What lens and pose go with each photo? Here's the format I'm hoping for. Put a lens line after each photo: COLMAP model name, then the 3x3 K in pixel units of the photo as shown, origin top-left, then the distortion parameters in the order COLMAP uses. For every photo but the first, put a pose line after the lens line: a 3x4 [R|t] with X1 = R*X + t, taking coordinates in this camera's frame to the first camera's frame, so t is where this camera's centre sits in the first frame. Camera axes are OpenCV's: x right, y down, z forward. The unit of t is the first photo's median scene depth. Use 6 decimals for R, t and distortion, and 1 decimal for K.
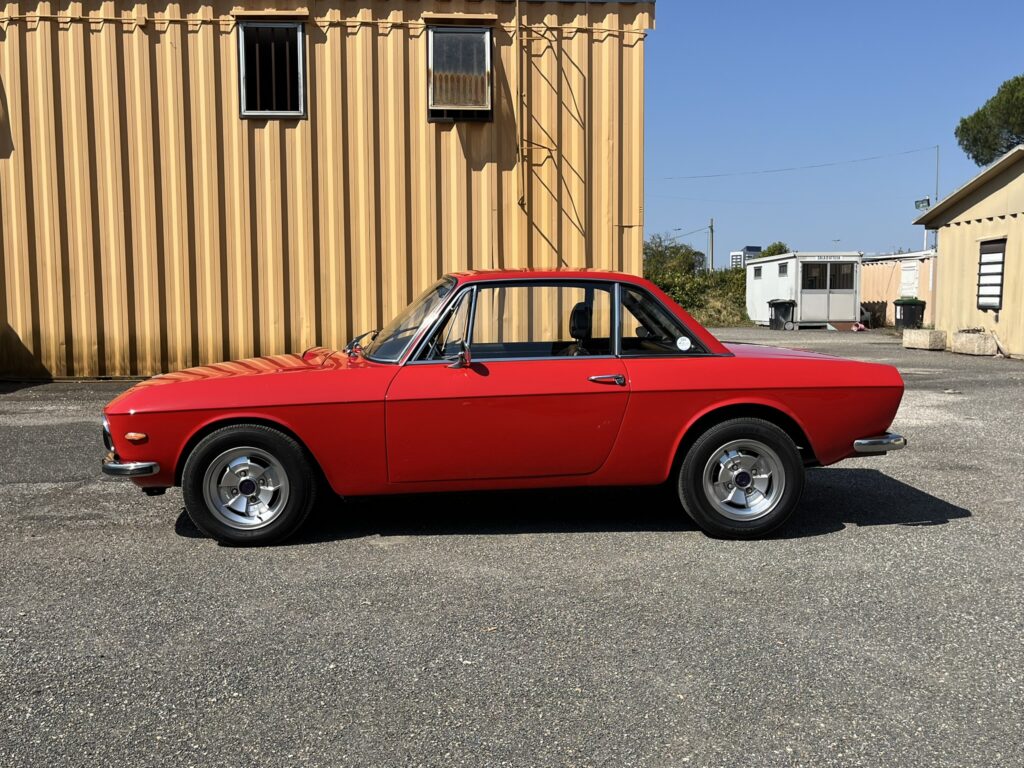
lens RADIAL K [[921.3, 0, 525.0], [0, 921.3, 381.6], [0, 0, 1]] dist [0.046014, -0.049295]
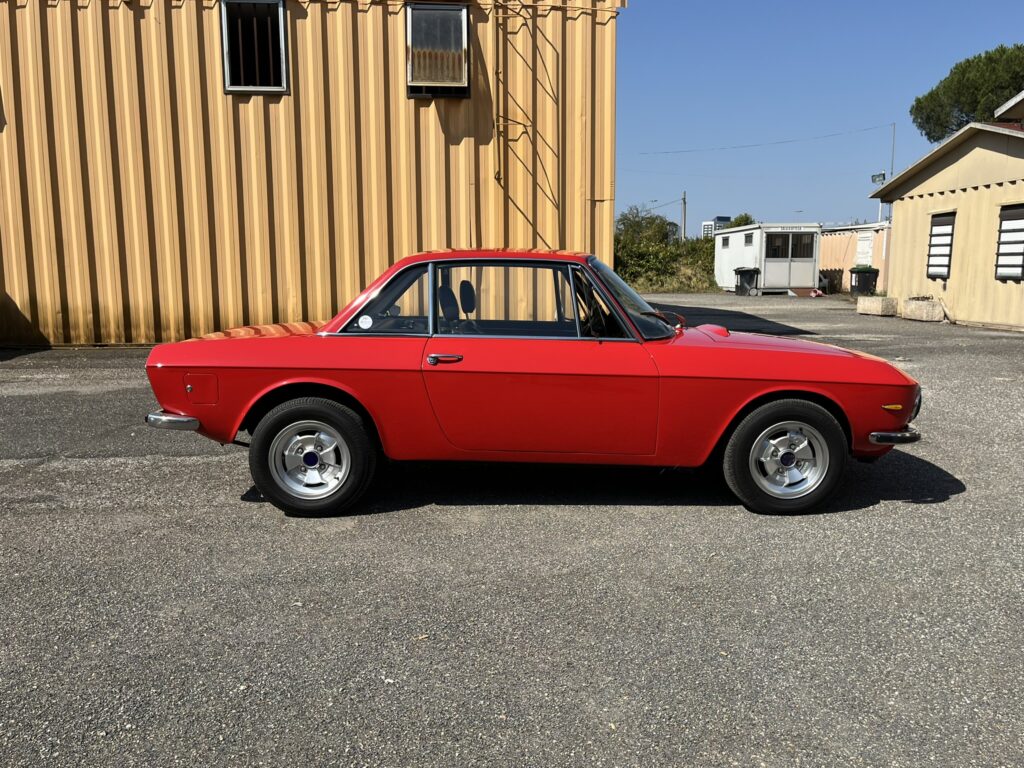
lens RADIAL K [[836.2, 0, 525.1], [0, 836.2, 390.0], [0, 0, 1]] dist [0.047210, -0.051372]
pose [[0.999918, -0.000335, 0.012785, 0.014863], [-0.000417, 0.998269, 0.058815, -0.009435], [-0.012783, -0.058816, 0.998187, 0.038315]]
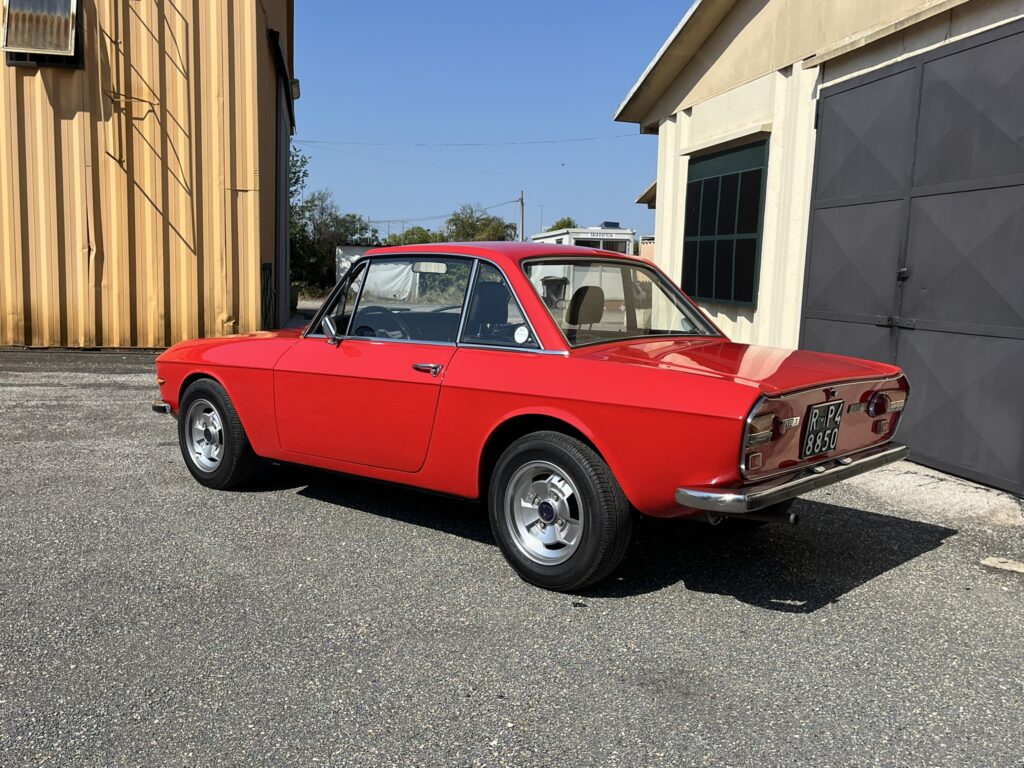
lens RADIAL K [[973.6, 0, 522.2], [0, 973.6, 395.6], [0, 0, 1]] dist [0.006023, 0.000000]
pose [[0.986979, 0.006727, 0.160706, 0.240373], [-0.012621, 0.999284, 0.035678, 0.001334], [-0.160351, -0.037242, 0.986357, -0.031145]]
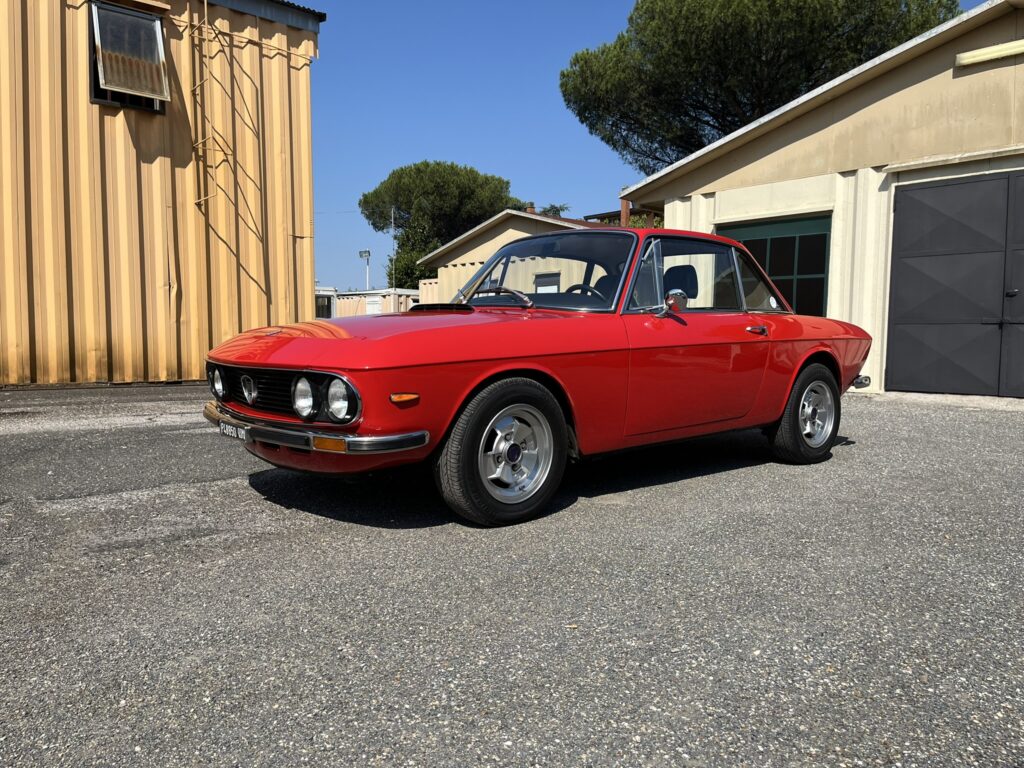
lens RADIAL K [[767.1, 0, 513.5], [0, 767.1, 392.2], [0, 0, 1]] dist [0.032038, -0.039550]
pose [[0.785510, -0.038255, 0.617665, -0.256750], [0.046684, 0.998907, 0.002497, 0.020144], [-0.617085, 0.026874, 0.786437, 0.158104]]
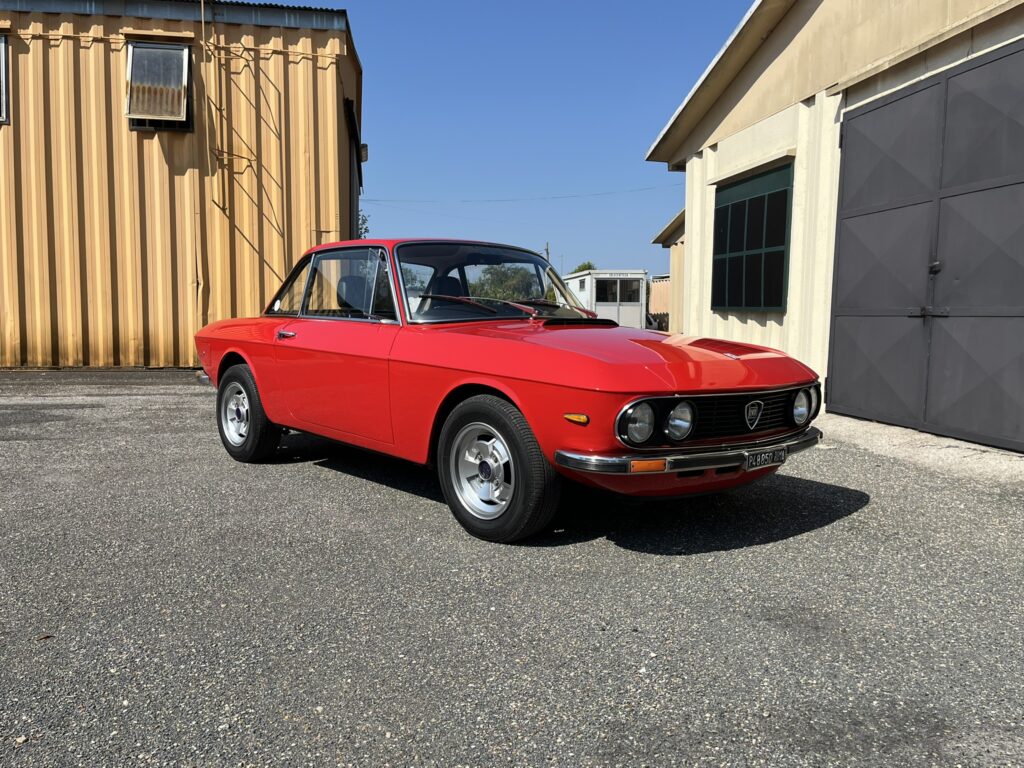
lens RADIAL K [[820.2, 0, 512.0], [0, 820.2, 386.2], [0, 0, 1]] dist [0.034846, -0.052228]
pose [[0.992913, -0.004176, 0.118770, 0.220557], [0.004500, 0.999987, -0.002458, 0.020720], [-0.118758, 0.002975, 0.992919, -0.002662]]
